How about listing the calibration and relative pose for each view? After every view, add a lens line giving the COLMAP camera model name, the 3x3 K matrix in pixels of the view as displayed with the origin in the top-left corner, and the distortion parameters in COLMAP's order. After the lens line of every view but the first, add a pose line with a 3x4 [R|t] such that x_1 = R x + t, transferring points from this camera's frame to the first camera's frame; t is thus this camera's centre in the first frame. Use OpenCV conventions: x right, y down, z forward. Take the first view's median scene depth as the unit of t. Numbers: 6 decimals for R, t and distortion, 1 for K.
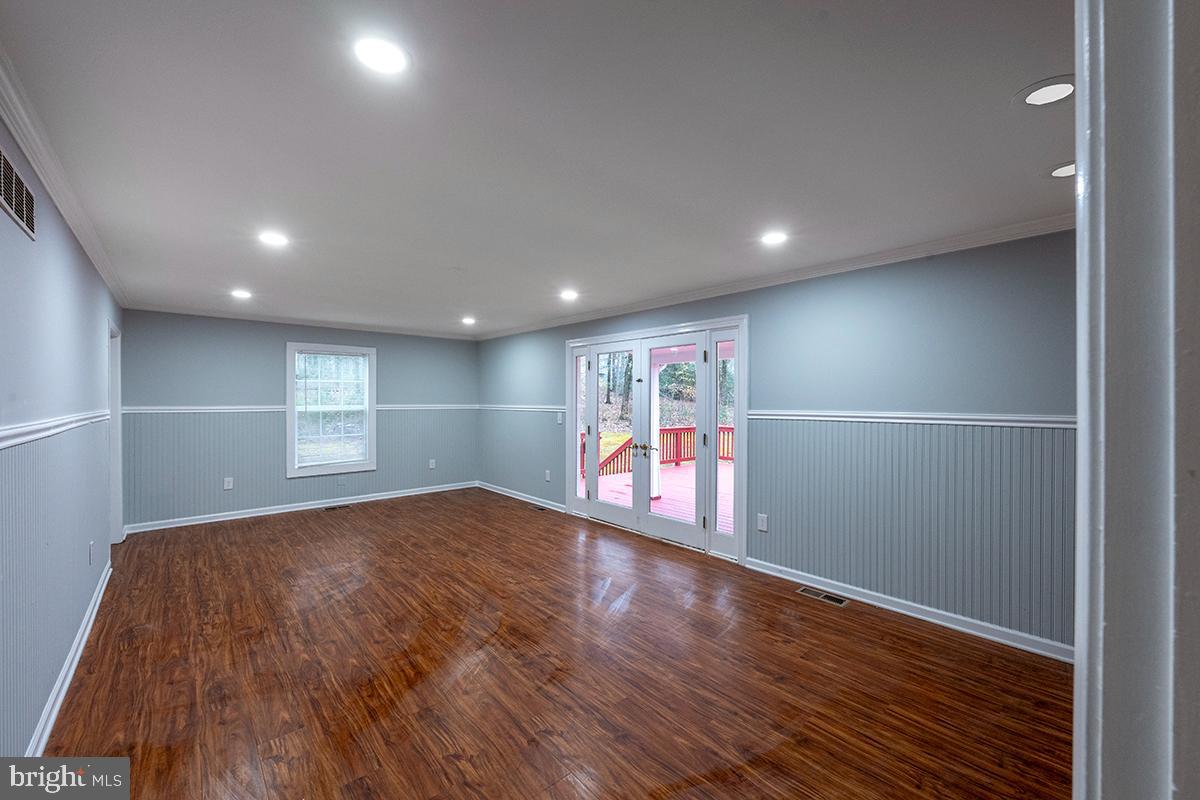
lens RADIAL K [[473.7, 0, 598.7], [0, 473.7, 401.5], [0, 0, 1]] dist [-0.004088, 0.000753]
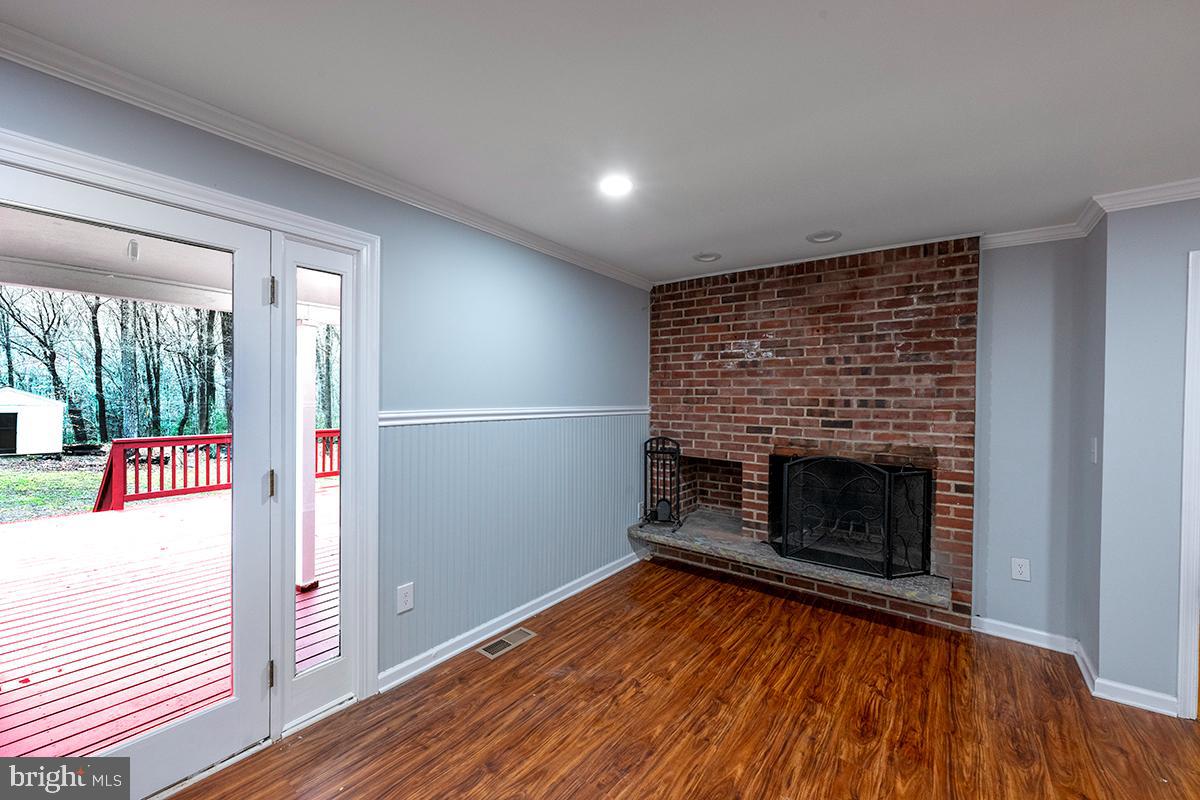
lens RADIAL K [[473.7, 0, 599.3], [0, 473.7, 401.0], [0, 0, 1]] dist [-0.004088, 0.000753]
pose [[-0.203104, -0.015675, 0.979032, -0.279903], [-0.009548, 0.999856, 0.014027, -0.003930], [-0.979111, -0.006498, -0.203224, 0.863884]]
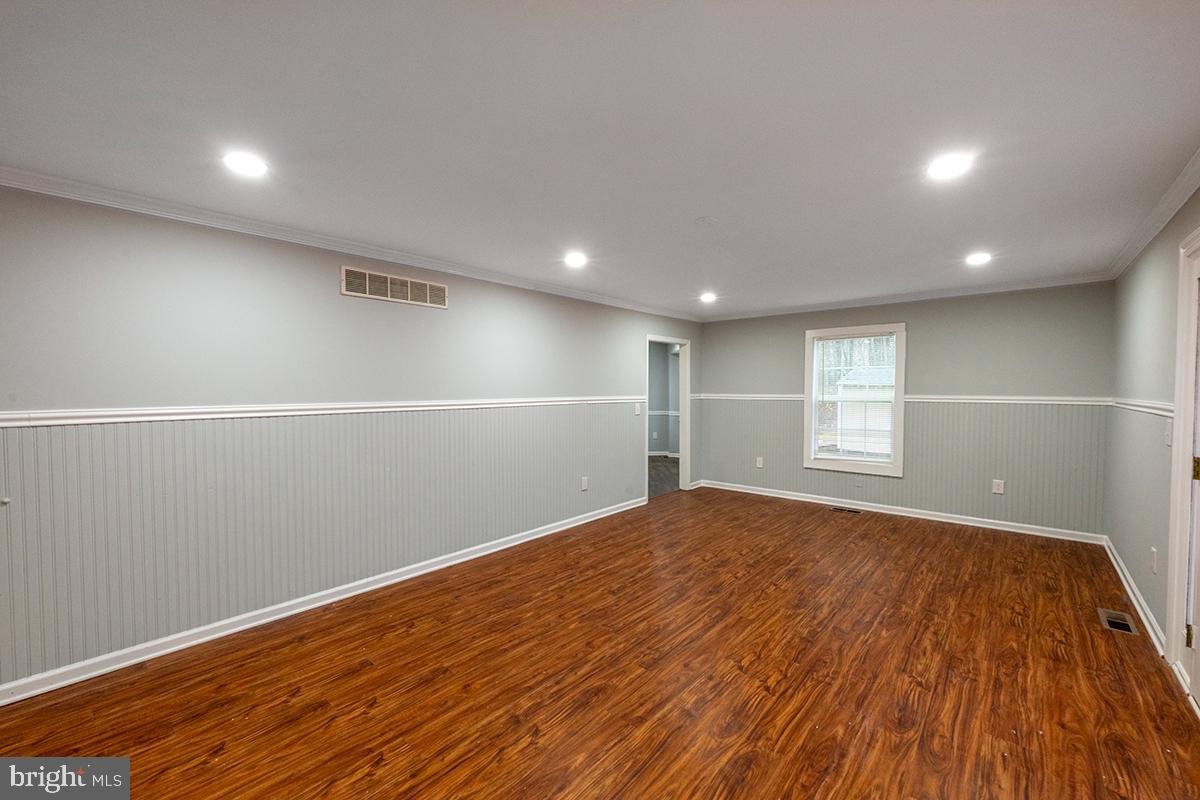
lens RADIAL K [[473.7, 0, 599.1], [0, 473.7, 402.2], [0, 0, 1]] dist [-0.004088, 0.000753]
pose [[0.119332, 0.027819, -0.992465, 0.412953], [-0.002287, 0.999612, 0.027745, -0.003219], [0.992852, -0.001041, 0.119350, 0.666974]]
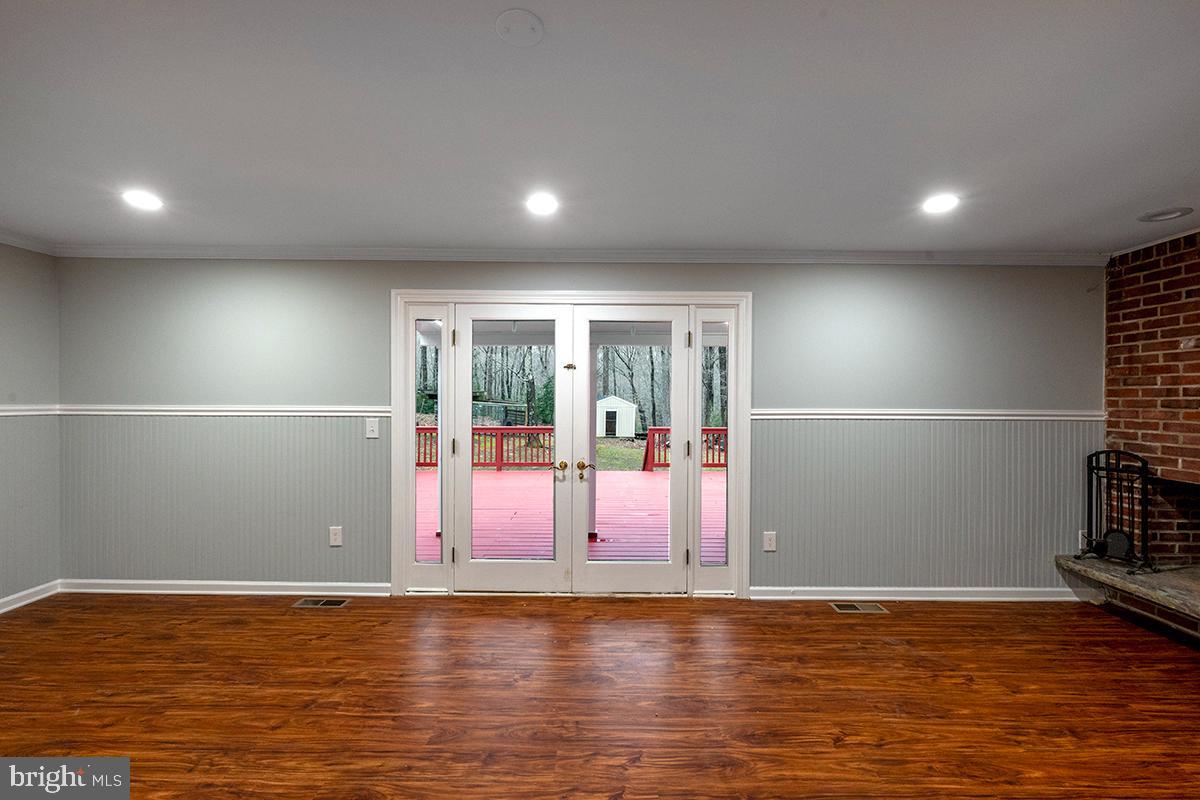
lens RADIAL K [[473.7, 0, 597.9], [0, 473.7, 402.0], [0, 0, 1]] dist [-0.004088, 0.000753]
pose [[0.665300, -0.007753, 0.746536, -0.478366], [-0.001363, 0.999932, 0.011599, -0.003099], [-0.746575, -0.008734, 0.665244, 0.654148]]
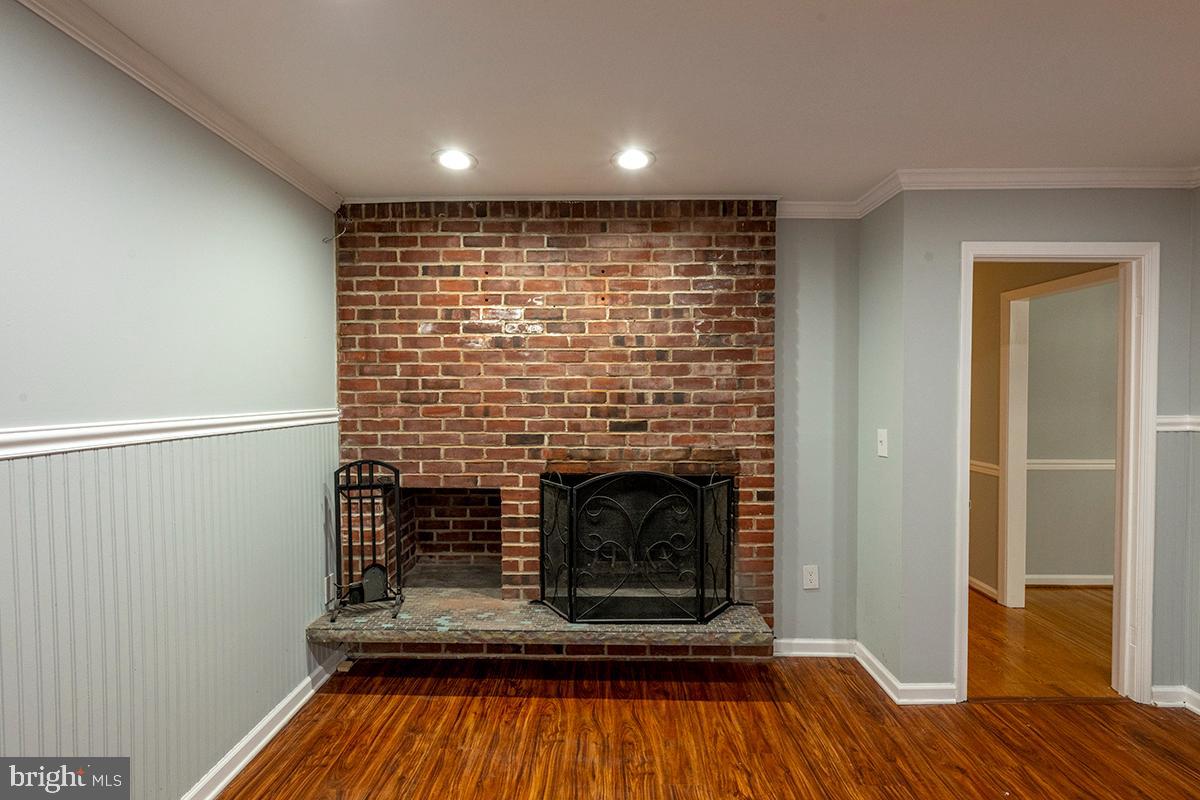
lens RADIAL K [[554.3, 0, 598.7], [0, 554.3, 404.0], [0, 0, 1]] dist [-0.003627, 0.000276]
pose [[-0.741951, -0.017771, 0.670218, -0.009545], [0.000275, 0.999641, 0.026810, -0.004475], [-0.670454, 0.020076, -0.741680, 0.849842]]
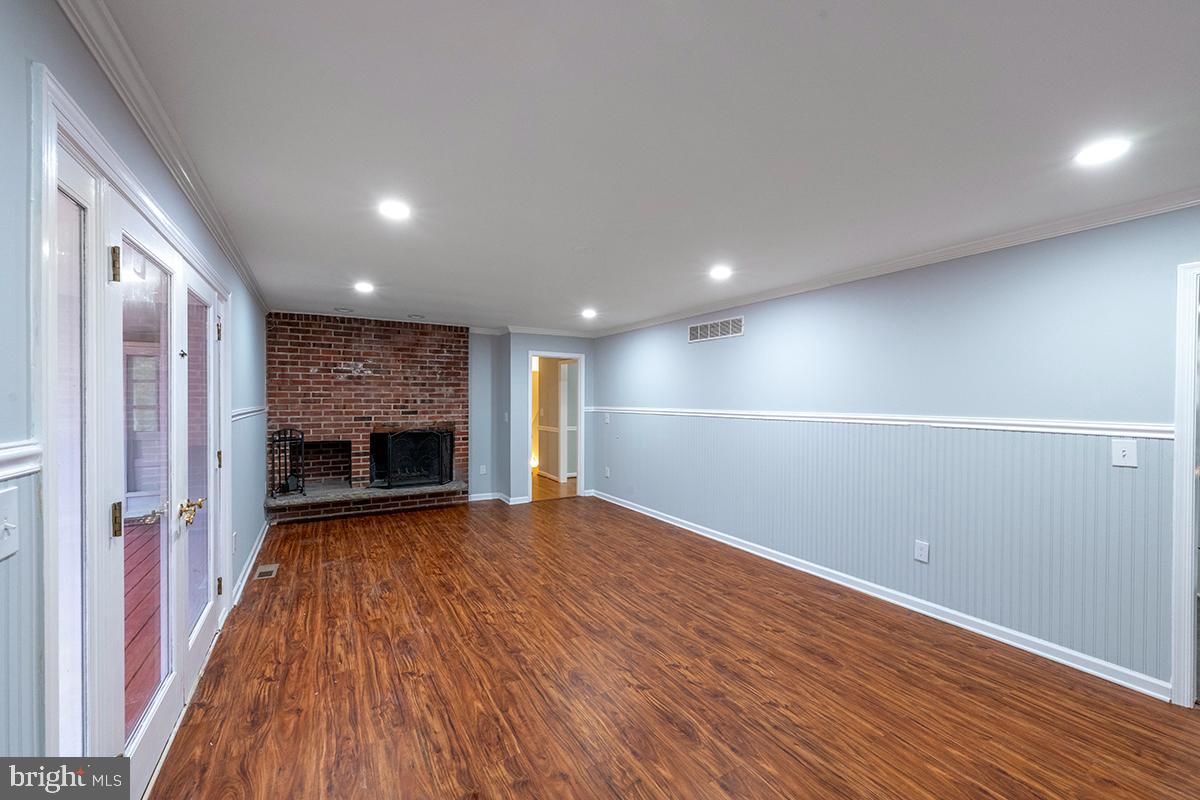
lens RADIAL K [[473.7, 0, 600.4], [0, 473.7, 402.8], [0, 0, 1]] dist [-0.004088, 0.000753]
pose [[-0.981549, -0.008754, 0.191012, -0.450736], [-0.006533, 0.999904, 0.012251, -0.010668], [-0.191100, 0.010777, -0.981511, 1.670239]]
